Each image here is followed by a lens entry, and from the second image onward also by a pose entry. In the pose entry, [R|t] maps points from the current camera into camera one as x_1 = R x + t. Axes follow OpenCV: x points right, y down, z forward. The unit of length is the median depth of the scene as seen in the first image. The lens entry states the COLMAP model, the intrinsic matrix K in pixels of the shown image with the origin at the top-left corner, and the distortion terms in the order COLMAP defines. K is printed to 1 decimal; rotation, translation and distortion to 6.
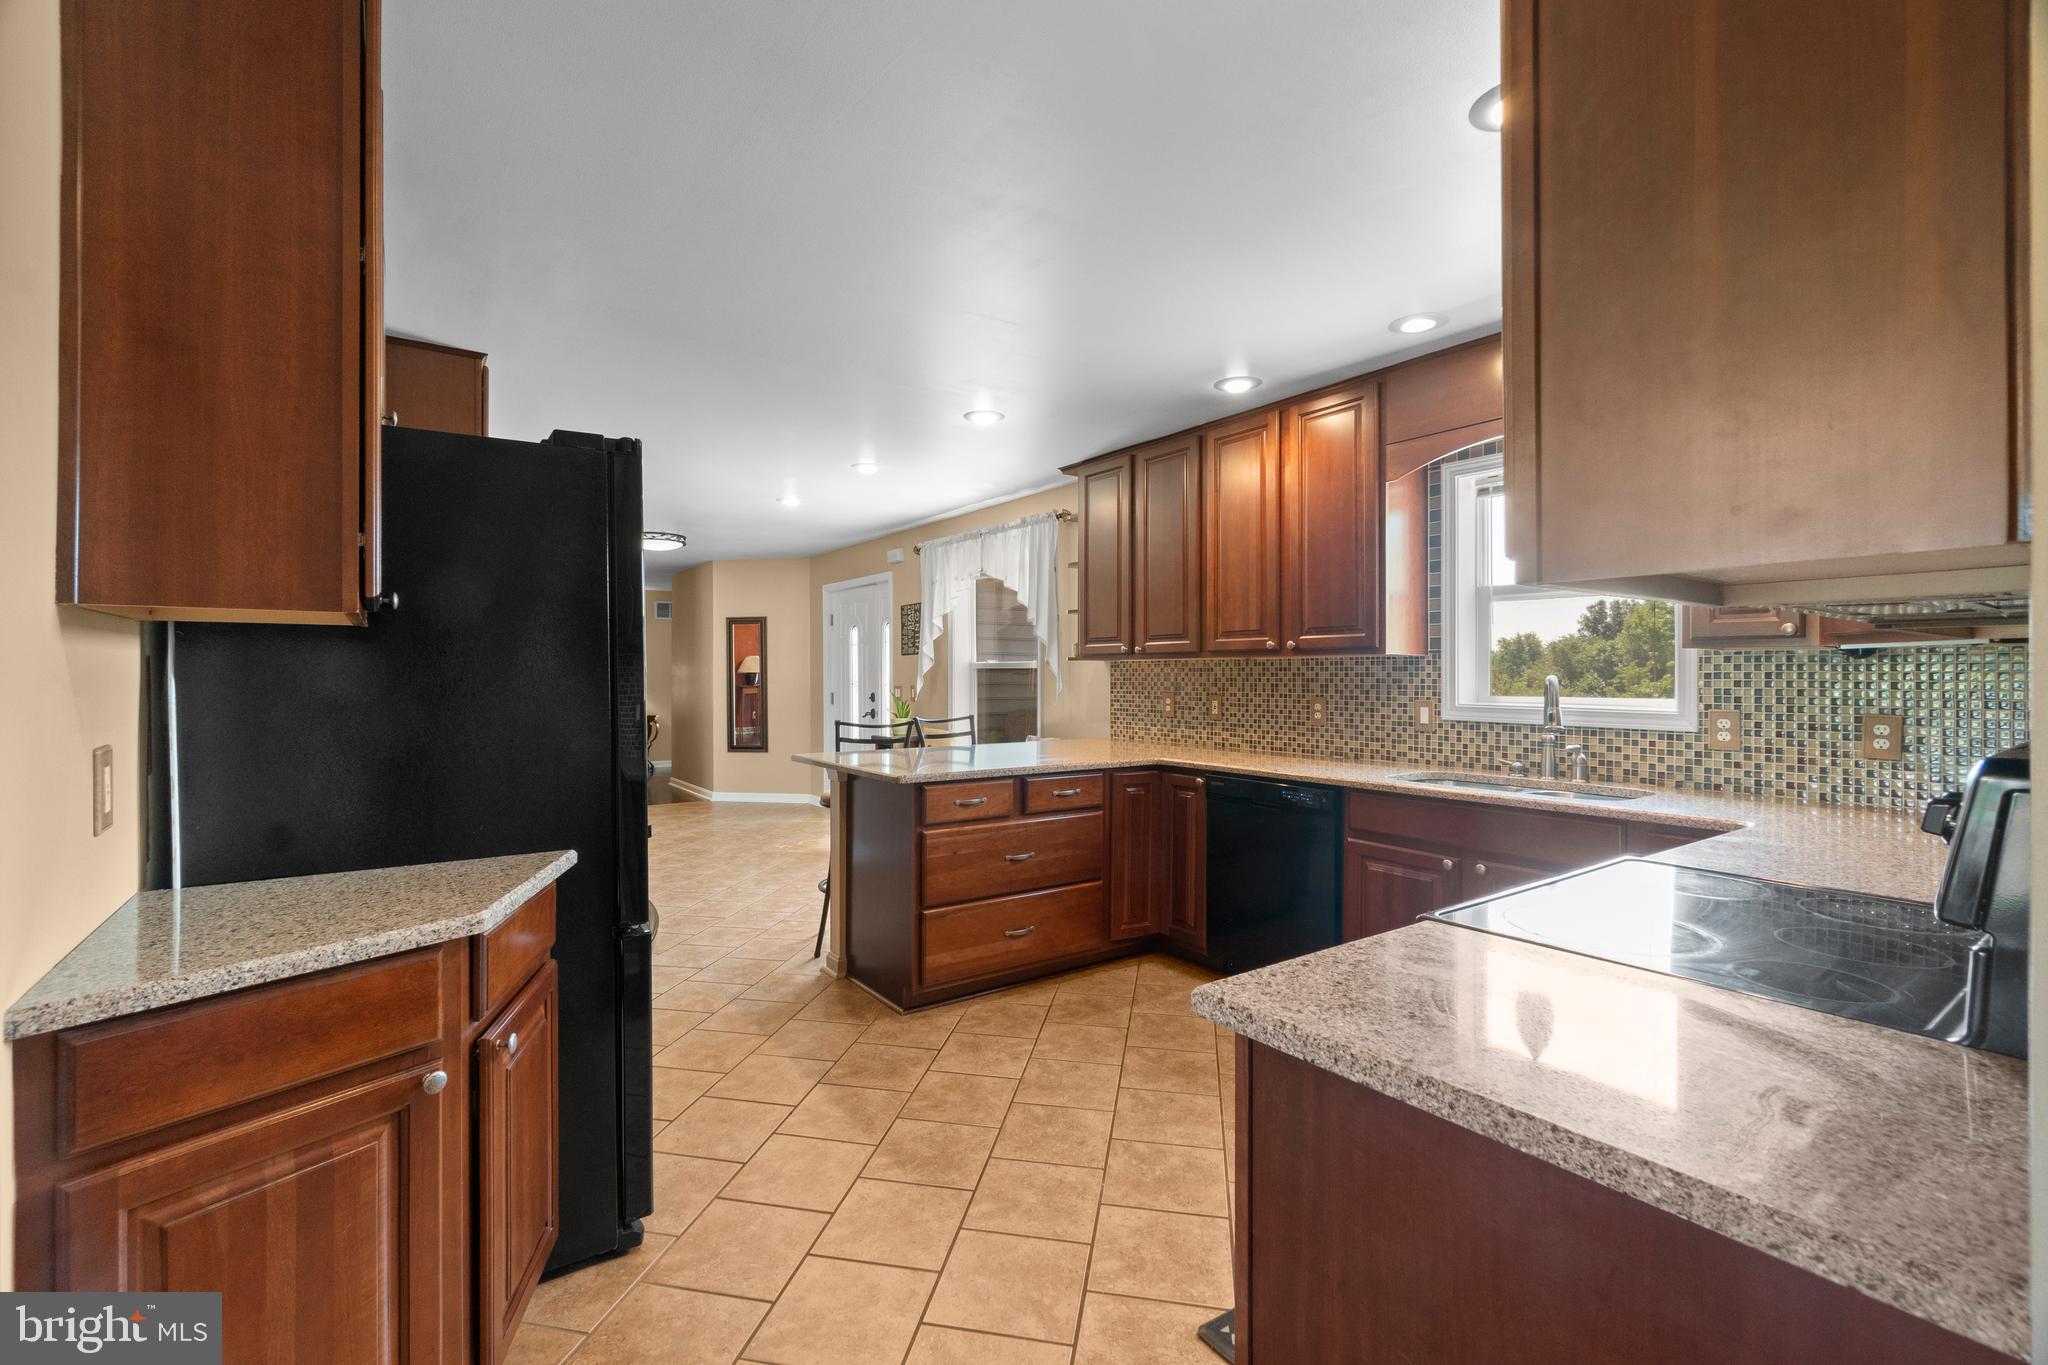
lens RADIAL K [[893.1, 0, 1020.0], [0, 893.1, 683.6], [0, 0, 1]] dist [0.001218, 0.000154]
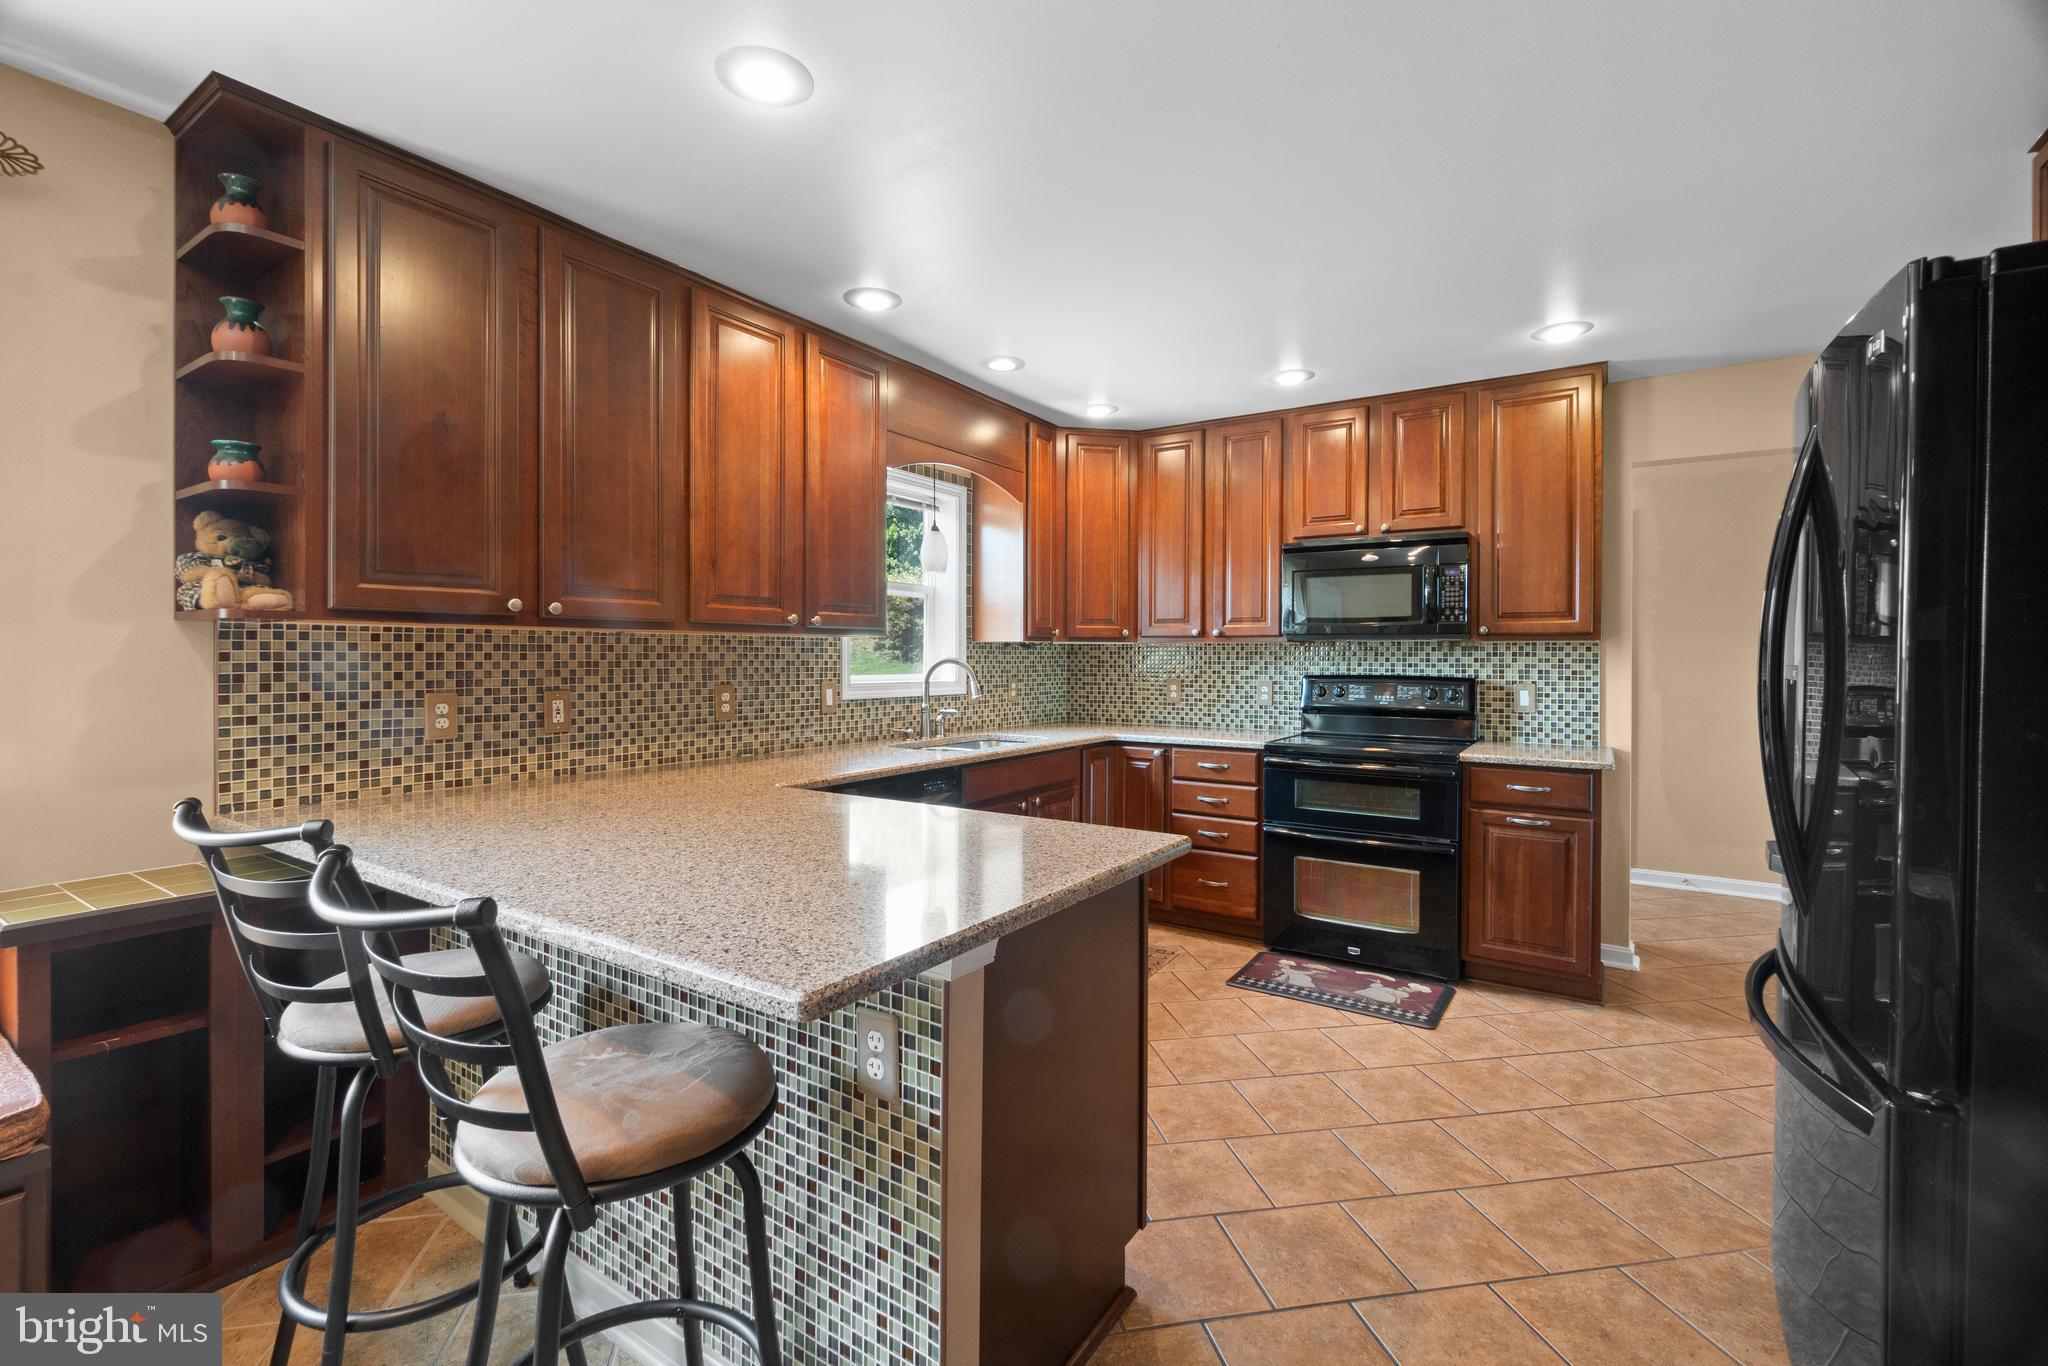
lens RADIAL K [[897.4, 0, 1011.8], [0, 897.4, 662.8], [0, 0, 1]] dist [-0.000505, -0.000329]
pose [[-0.359606, -0.008127, 0.933069, -0.485808], [0.007275, 0.999907, 0.011513, -0.011253], [-0.933076, 0.010928, -0.359514, 1.012567]]
